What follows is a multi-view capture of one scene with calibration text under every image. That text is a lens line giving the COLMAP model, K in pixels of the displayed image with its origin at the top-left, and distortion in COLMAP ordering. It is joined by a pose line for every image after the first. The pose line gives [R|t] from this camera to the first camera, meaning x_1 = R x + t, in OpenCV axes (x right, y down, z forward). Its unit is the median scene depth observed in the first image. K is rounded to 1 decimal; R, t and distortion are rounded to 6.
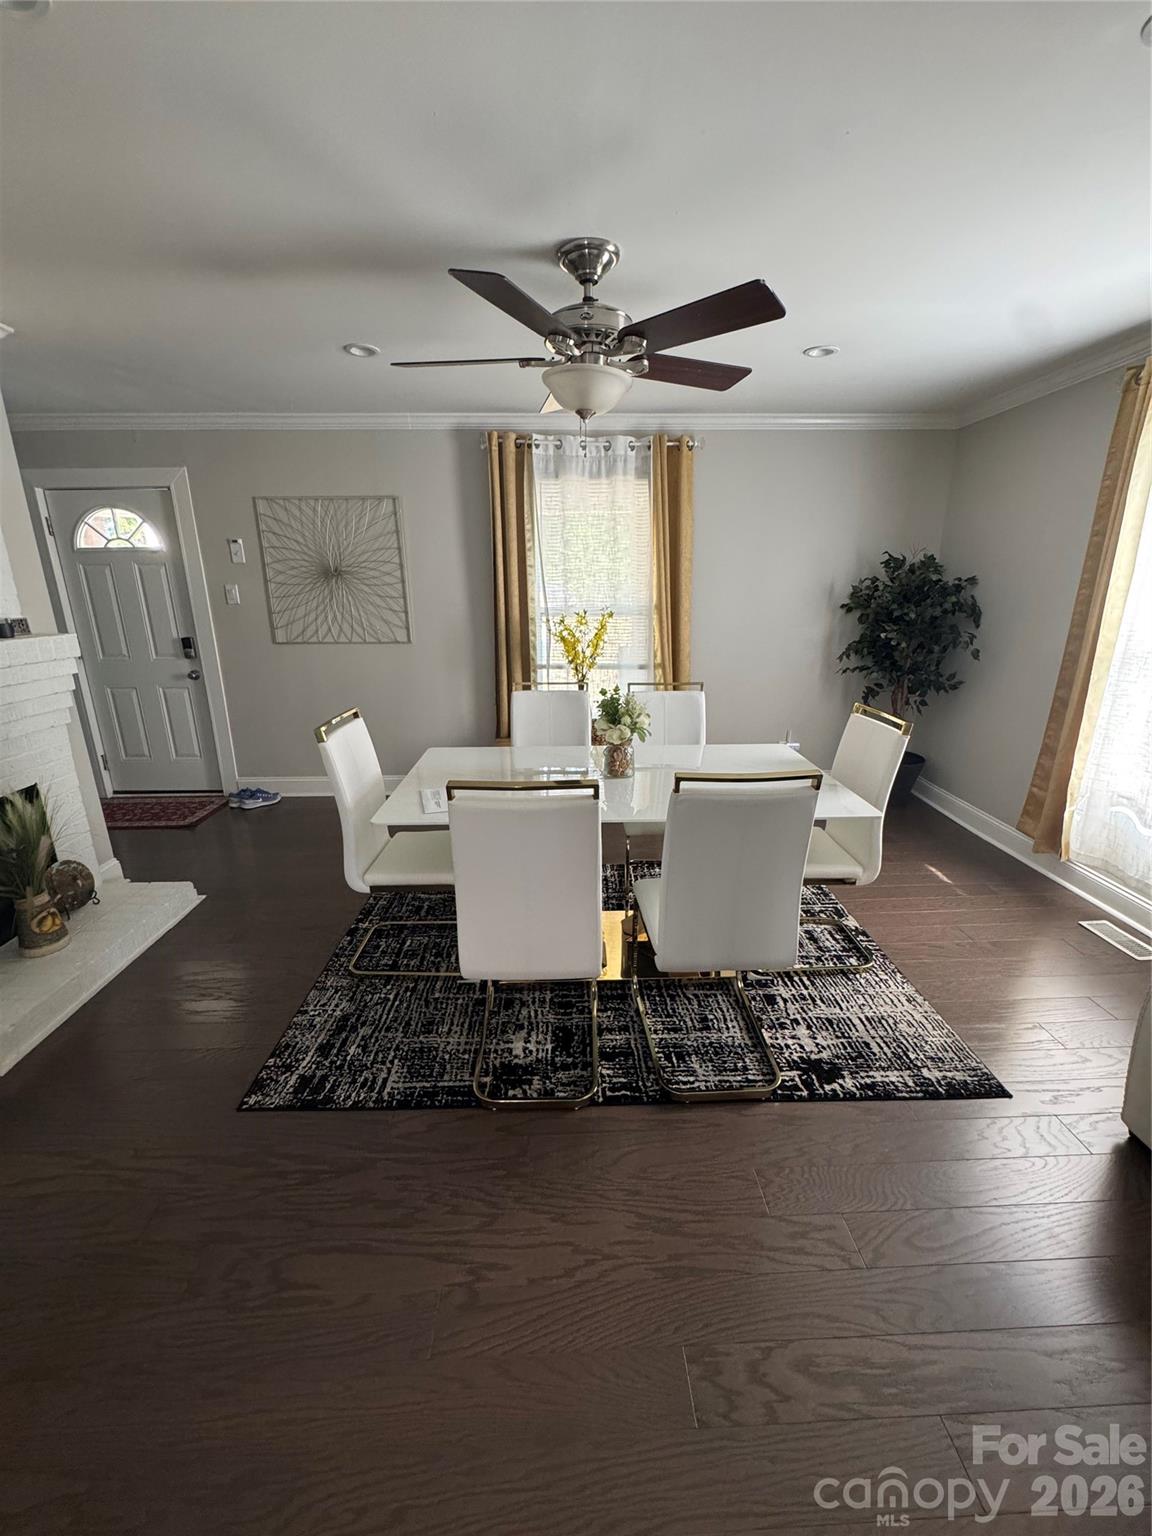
lens RADIAL K [[617.4, 0, 576.9], [0, 617.4, 766.6], [0, 0, 1]] dist [0.000648, 0.000327]
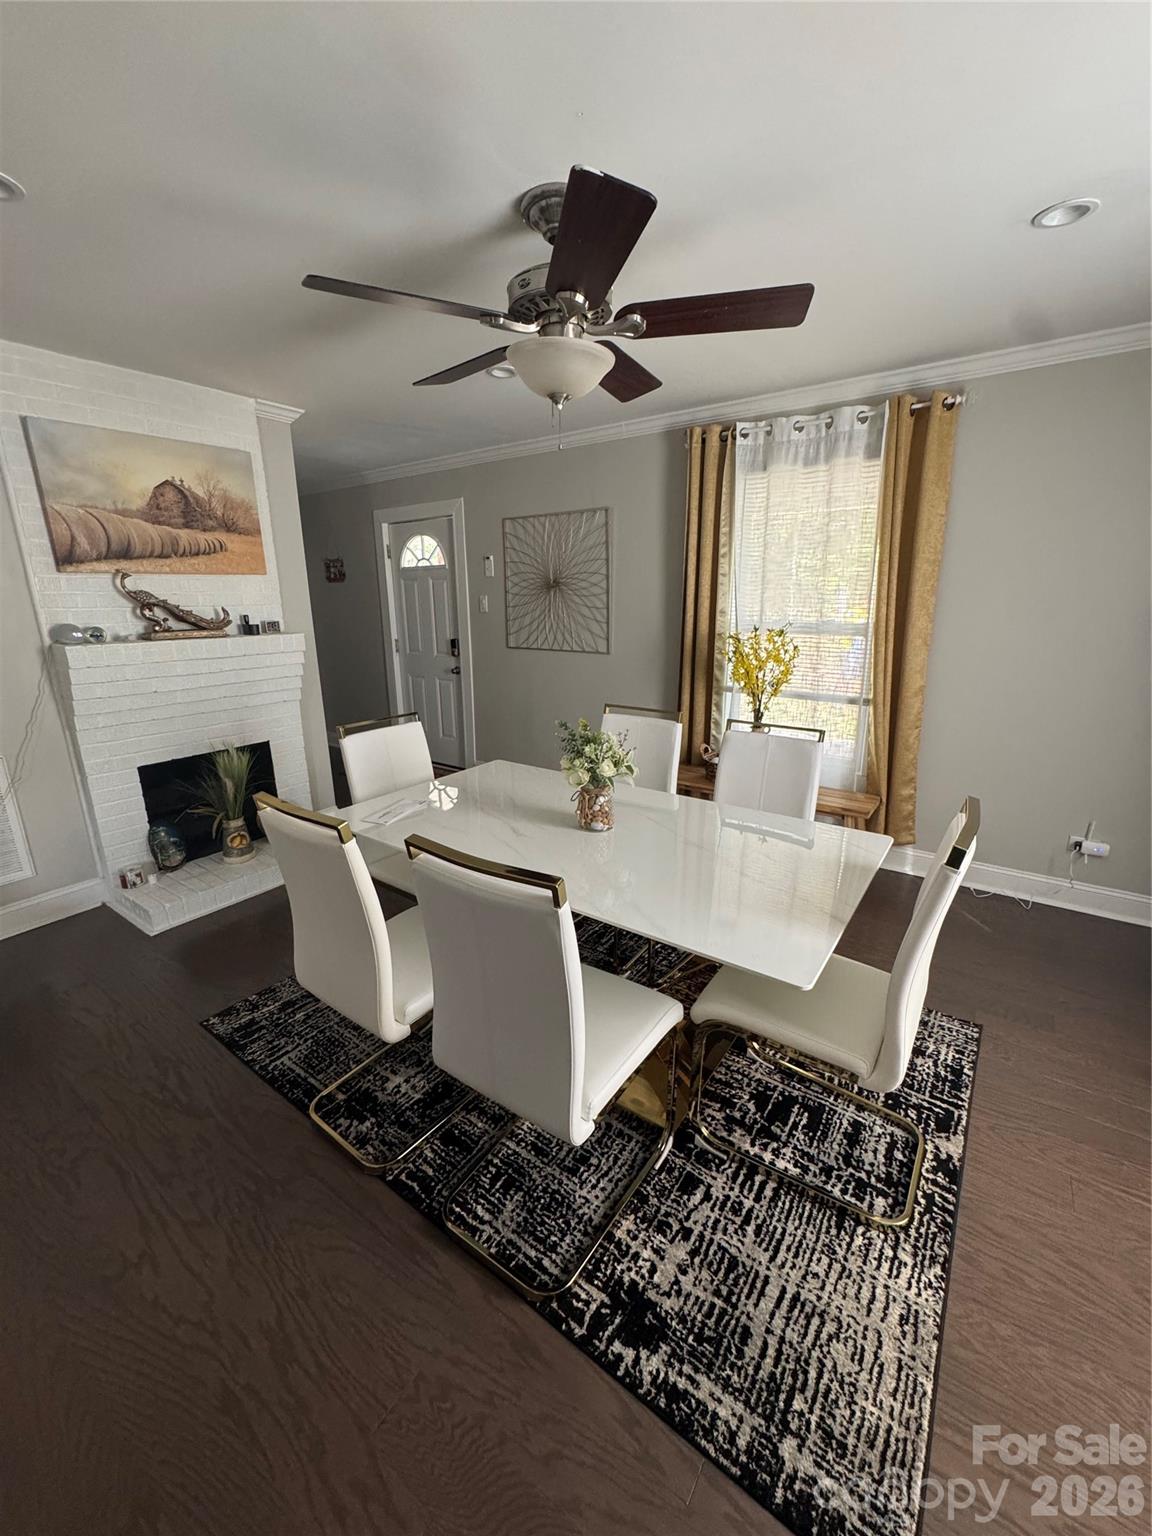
lens RADIAL K [[617.4, 0, 575.5], [0, 617.4, 767.0], [0, 0, 1]] dist [0.000648, 0.000327]
pose [[0.797638, 0.162549, -0.580820, 0.333929], [-0.168996, 0.984657, 0.043486, -0.062780], [0.578977, 0.063470, 0.812870, 0.196801]]
